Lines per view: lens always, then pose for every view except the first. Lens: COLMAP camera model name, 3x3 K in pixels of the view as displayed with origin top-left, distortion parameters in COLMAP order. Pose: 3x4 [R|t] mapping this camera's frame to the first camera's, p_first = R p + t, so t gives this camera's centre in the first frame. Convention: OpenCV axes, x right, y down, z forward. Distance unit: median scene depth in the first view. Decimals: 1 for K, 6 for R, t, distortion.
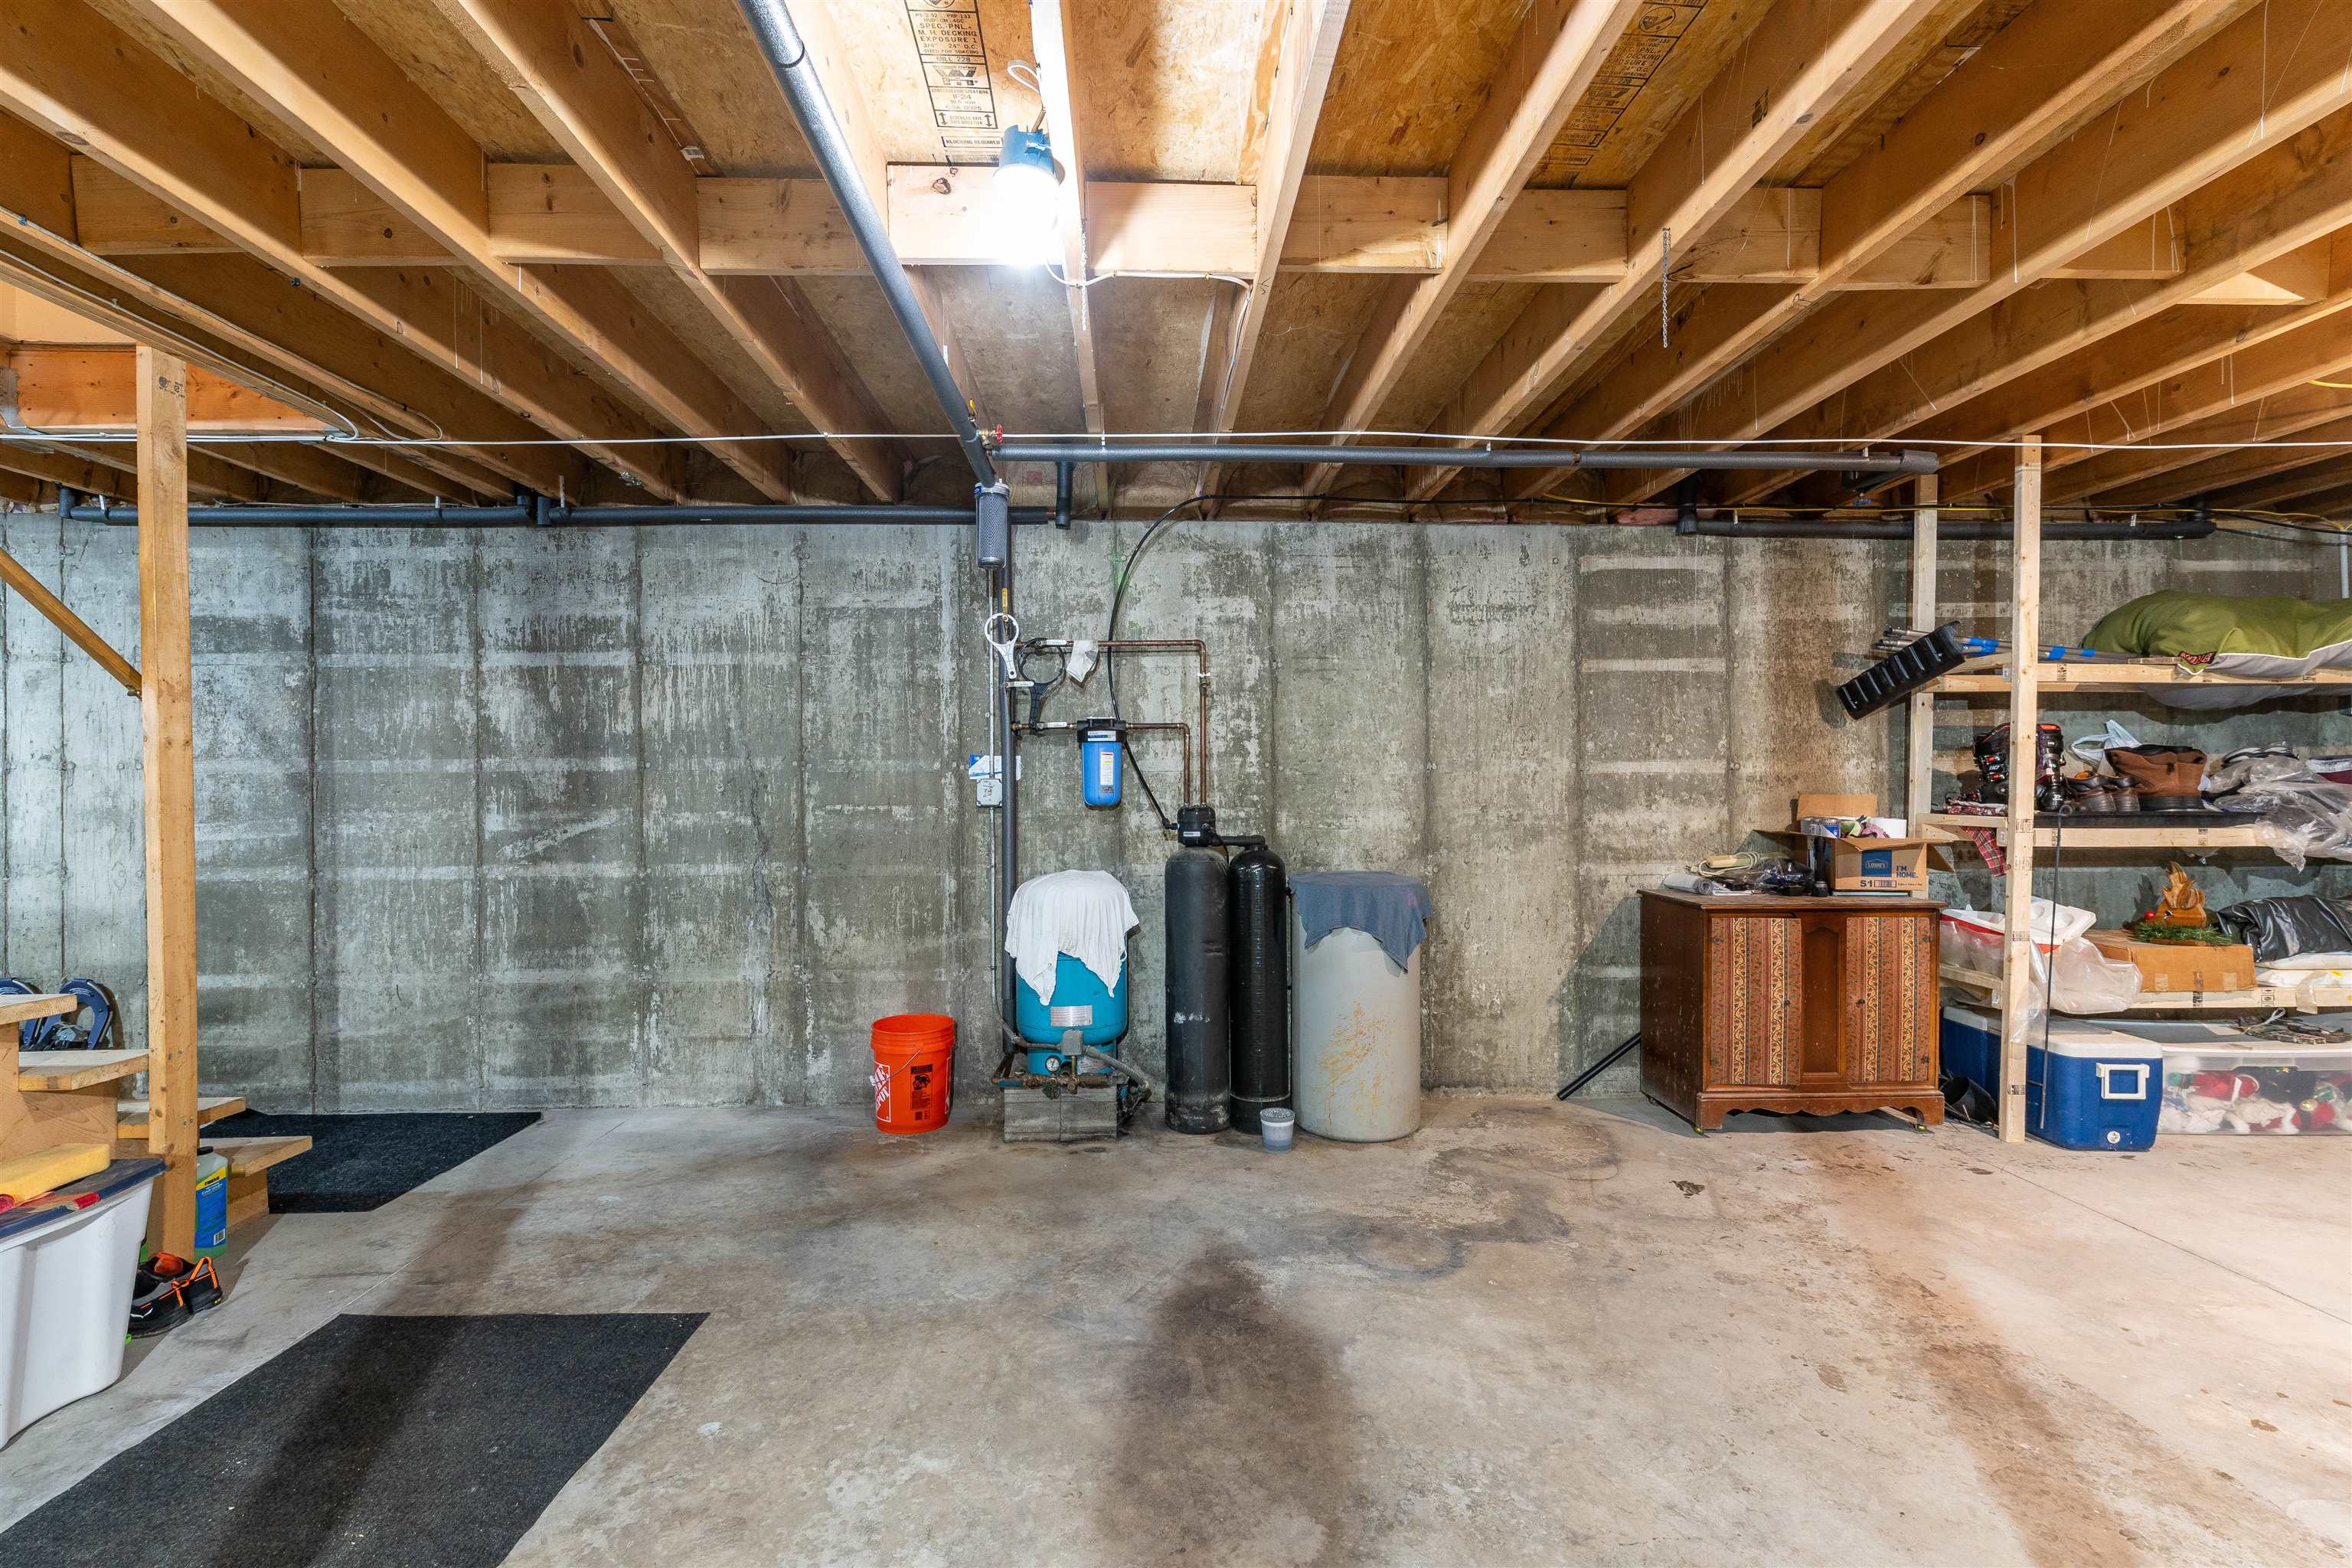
lens RADIAL K [[1031.6, 0, 1181.2], [0, 1031.6, 802.7], [0, 0, 1]] dist [0.001302, -0.000117]
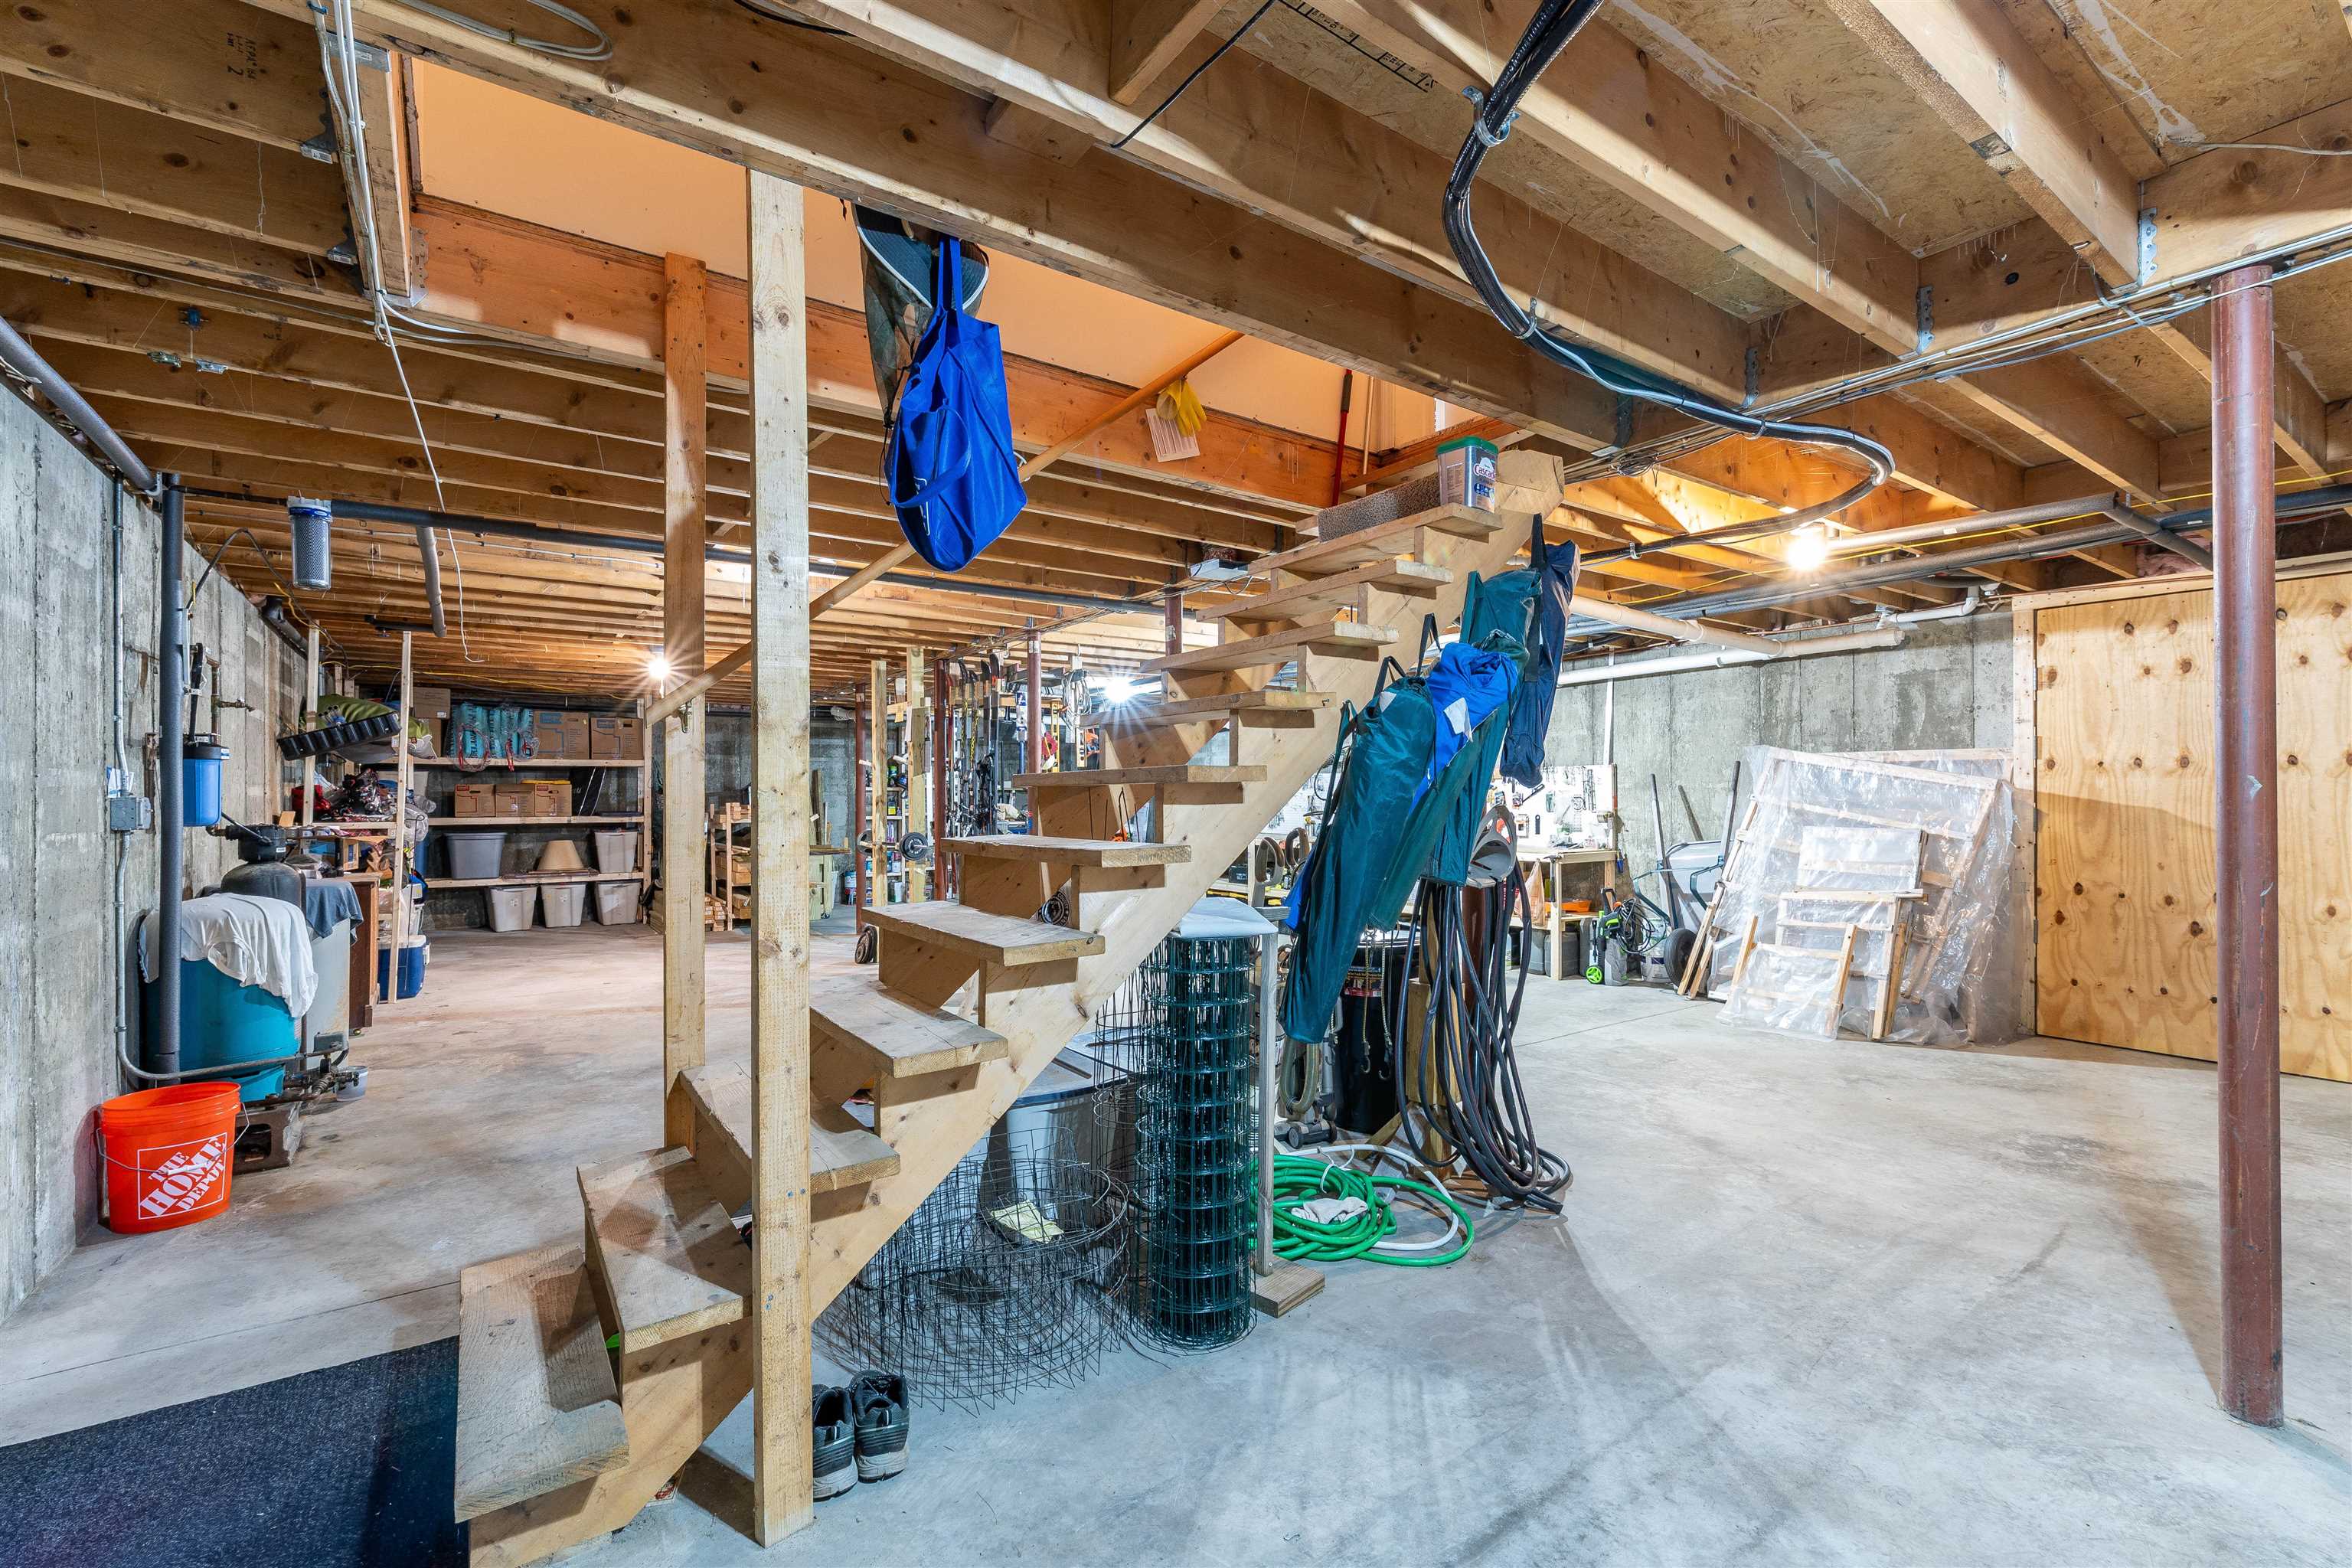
lens RADIAL K [[1031.6, 0, 1181.2], [0, 1031.6, 802.7], [0, 0, 1]] dist [0.001302, -0.000117]
pose [[-0.533086, 0.006764, 0.846034, -1.565691], [0.019223, 0.999807, 0.004118, -0.015287], [-0.845842, 0.018459, -0.533113, 0.825289]]
